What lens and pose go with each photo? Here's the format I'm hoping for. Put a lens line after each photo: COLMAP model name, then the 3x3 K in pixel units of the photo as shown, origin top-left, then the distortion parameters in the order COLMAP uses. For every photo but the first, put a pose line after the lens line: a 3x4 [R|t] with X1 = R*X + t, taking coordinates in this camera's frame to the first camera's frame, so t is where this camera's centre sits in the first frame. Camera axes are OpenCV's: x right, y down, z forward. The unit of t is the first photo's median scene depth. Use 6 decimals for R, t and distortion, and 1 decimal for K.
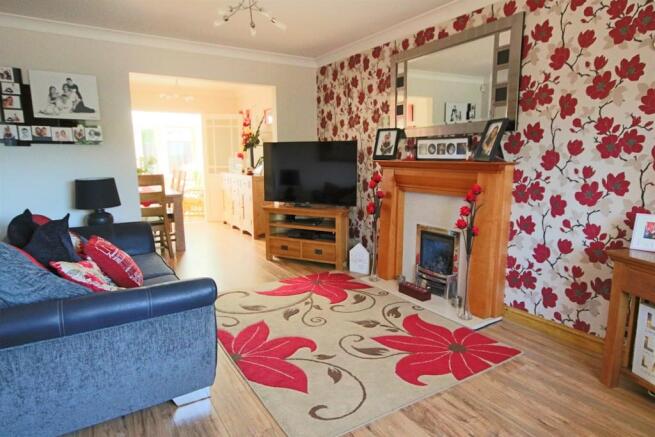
lens RADIAL K [[391.9, 0, 324.0], [0, 391.9, 216.2], [0, 0, 1]] dist [0.003795, 0.003840]
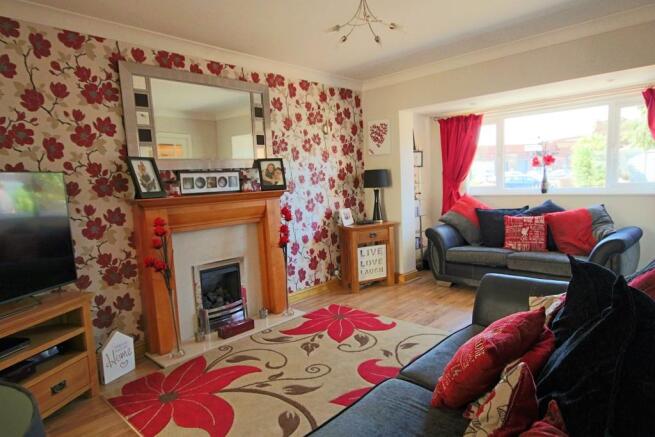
lens RADIAL K [[391.9, 0, 324.6], [0, 391.9, 222.7], [0, 0, 1]] dist [0.003795, 0.003840]
pose [[-0.249094, -0.077195, 0.965398, -0.780563], [0.208536, 0.969161, 0.131303, -0.149363], [-0.945762, 0.234027, -0.225314, 1.019771]]
